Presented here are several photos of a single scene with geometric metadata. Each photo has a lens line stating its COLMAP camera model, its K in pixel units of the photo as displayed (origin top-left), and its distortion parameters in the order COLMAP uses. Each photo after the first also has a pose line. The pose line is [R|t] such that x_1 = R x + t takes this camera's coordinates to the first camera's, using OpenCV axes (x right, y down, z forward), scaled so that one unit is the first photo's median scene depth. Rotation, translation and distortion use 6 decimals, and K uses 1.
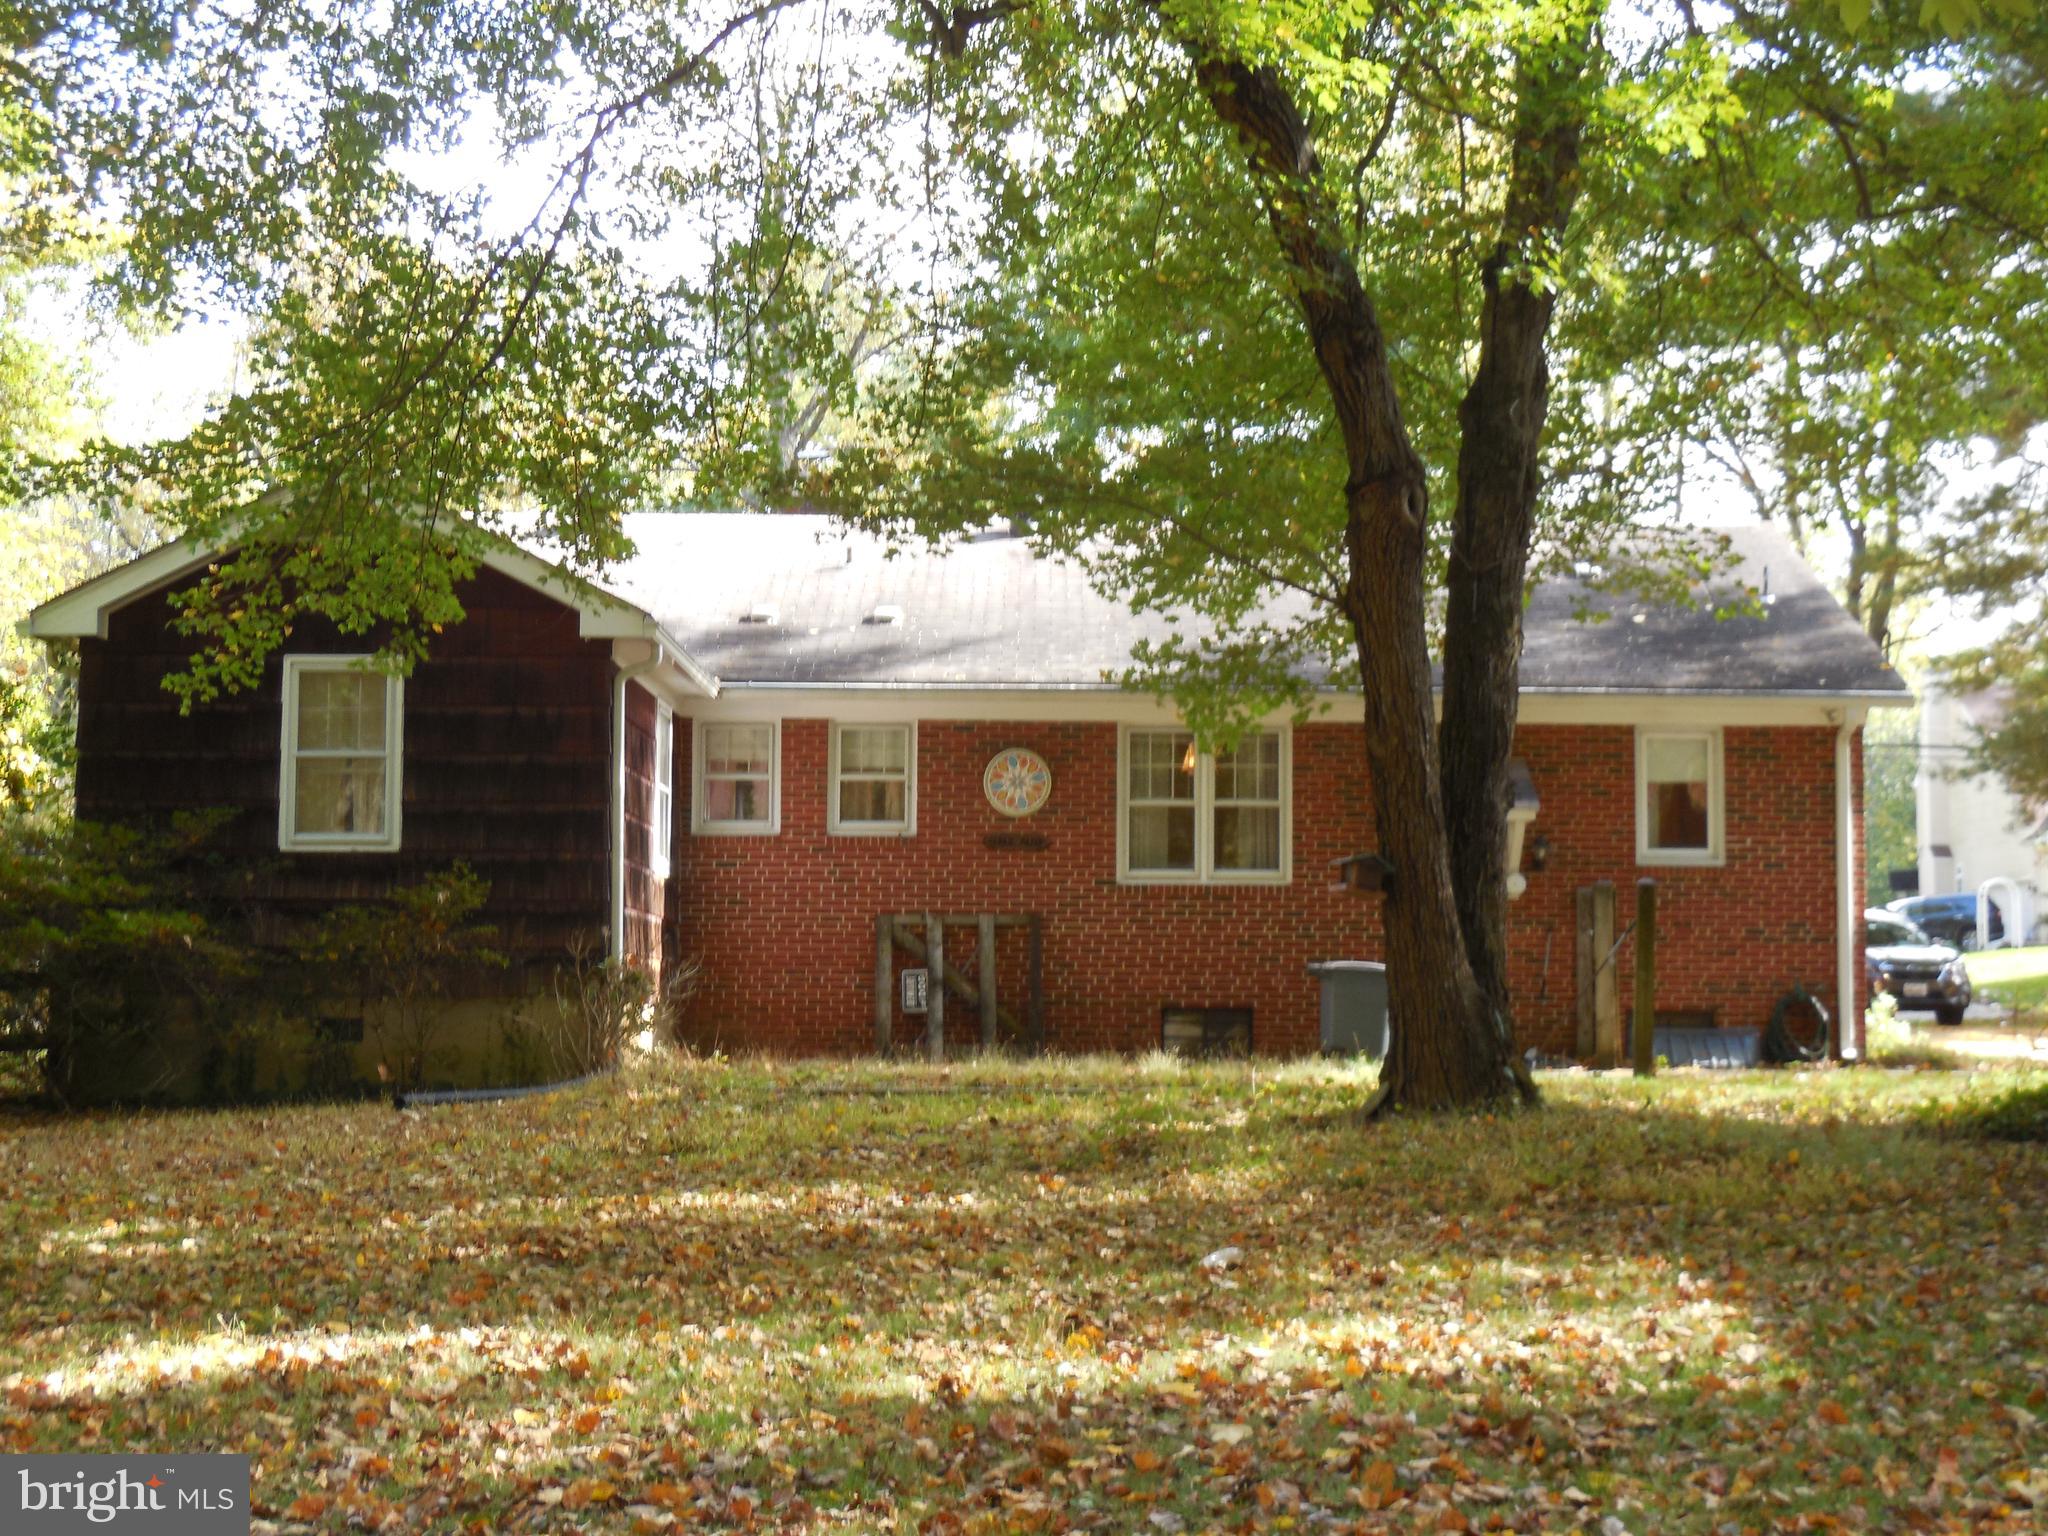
lens RADIAL K [[3141.4, 0, 1023.1], [0, 3141.4, 767.9], [0, 0, 1]] dist [0.018928, 0.000000]
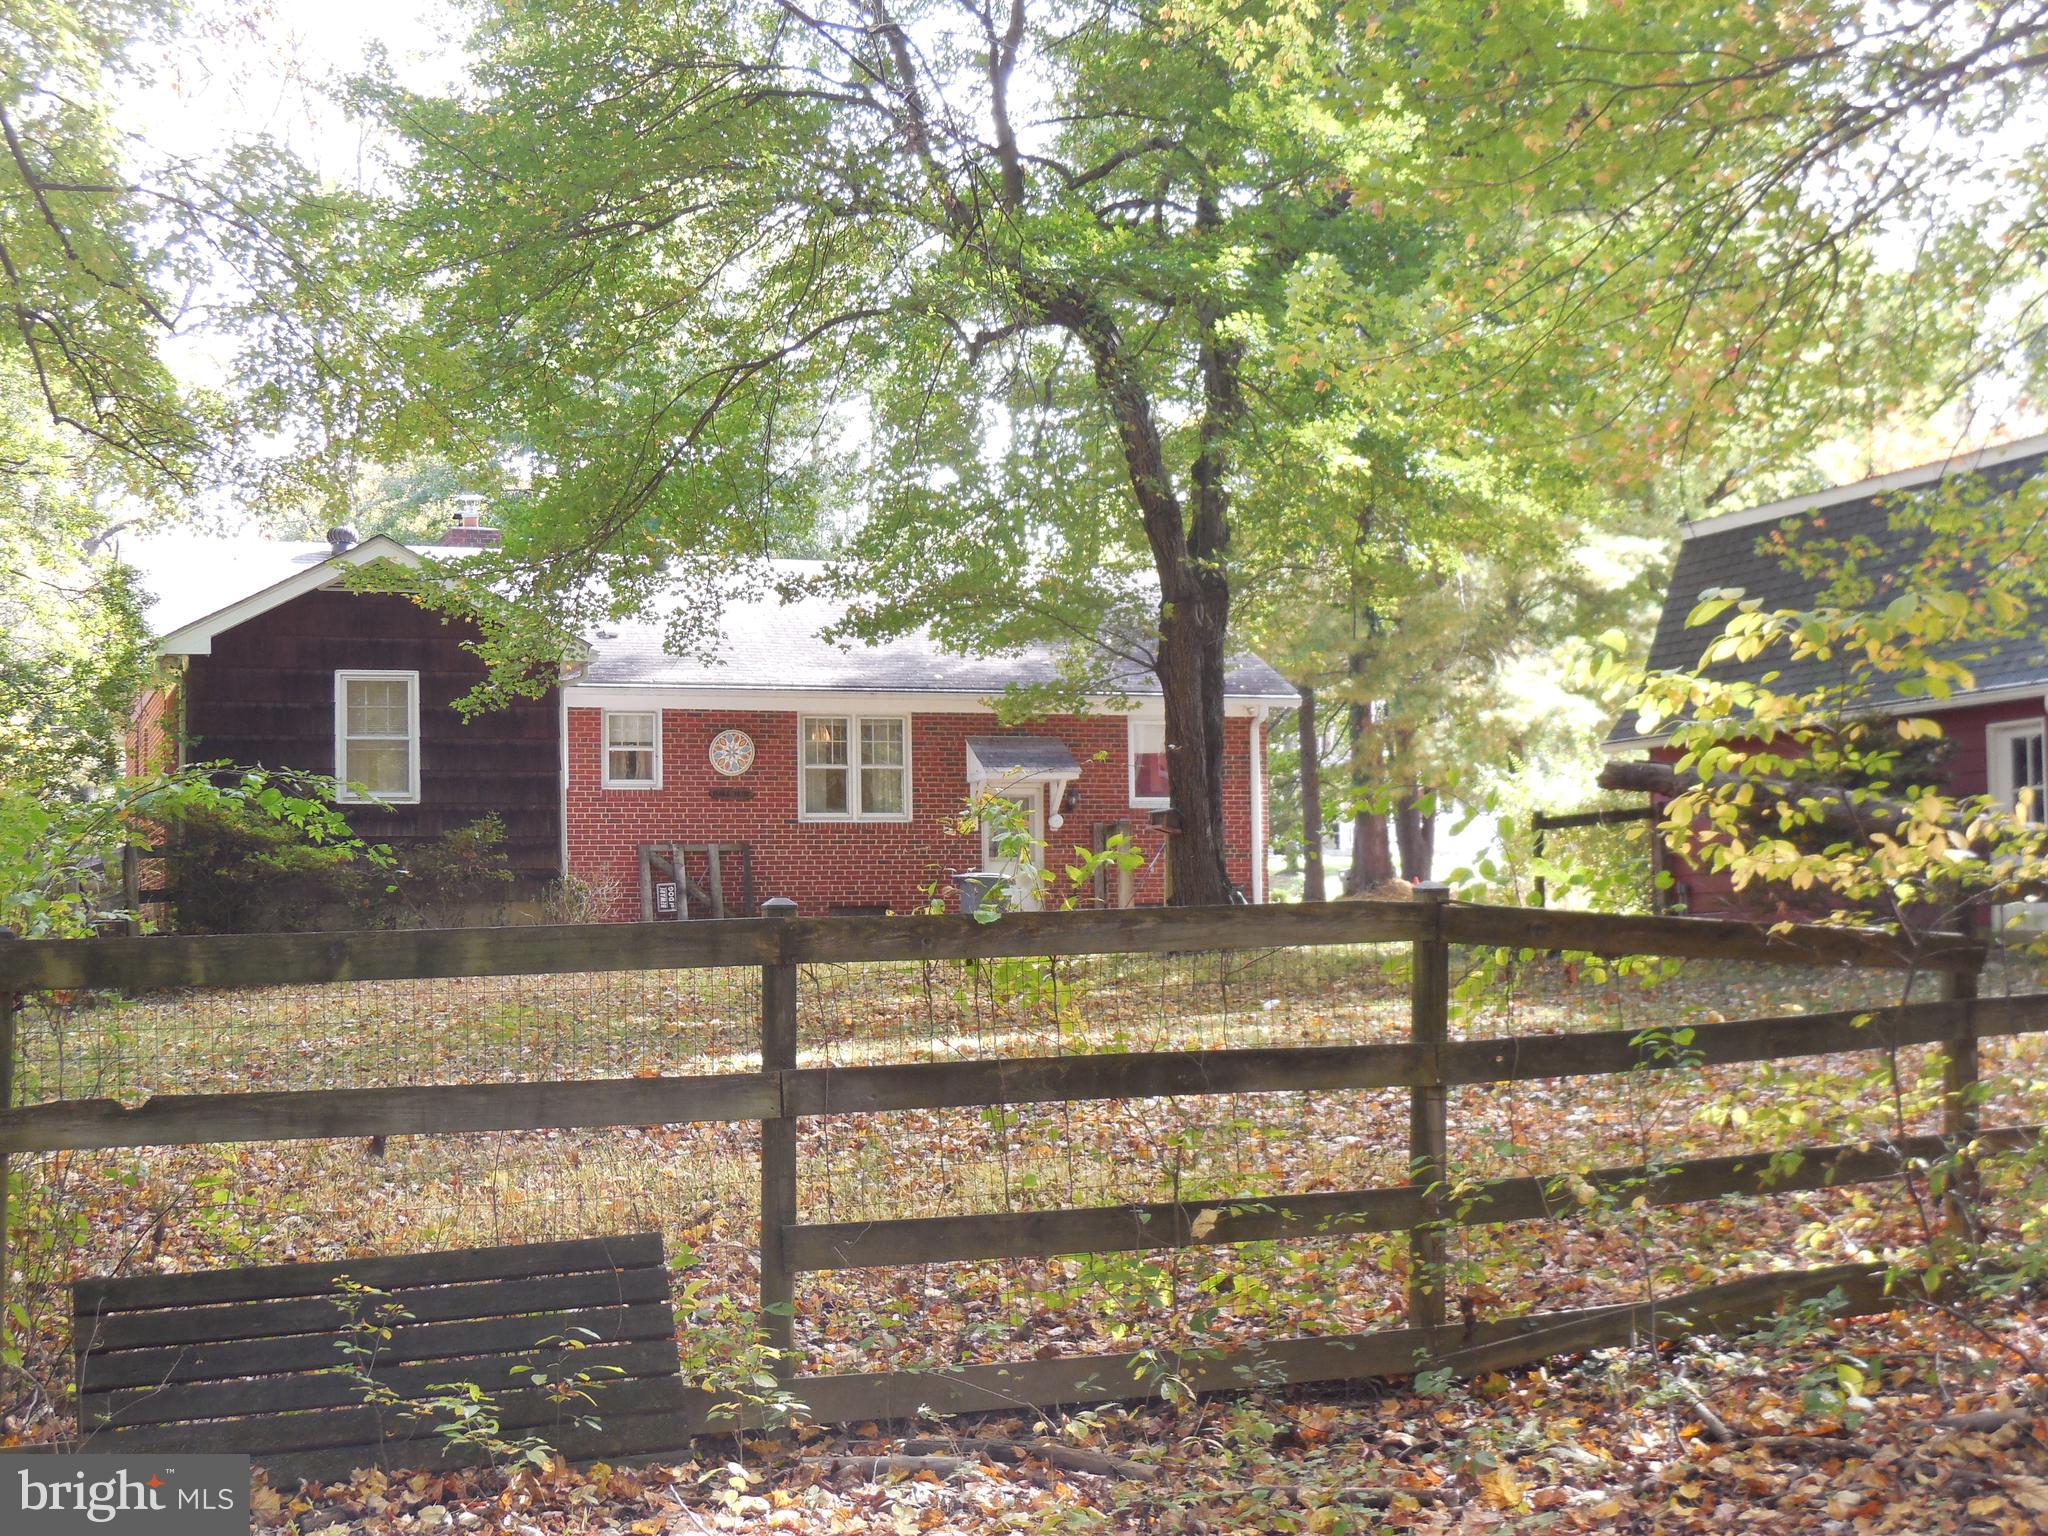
lens RADIAL K [[3141.4, 0, 1024.7], [0, 3141.4, 769.7], [0, 0, 1]] dist [0.018928, 0.000000]
pose [[0.937135, 0.000599, 0.348966, -0.380551], [-0.009981, 0.999635, 0.025088, -0.025156], [-0.348824, -0.026993, 0.936799, -0.401753]]
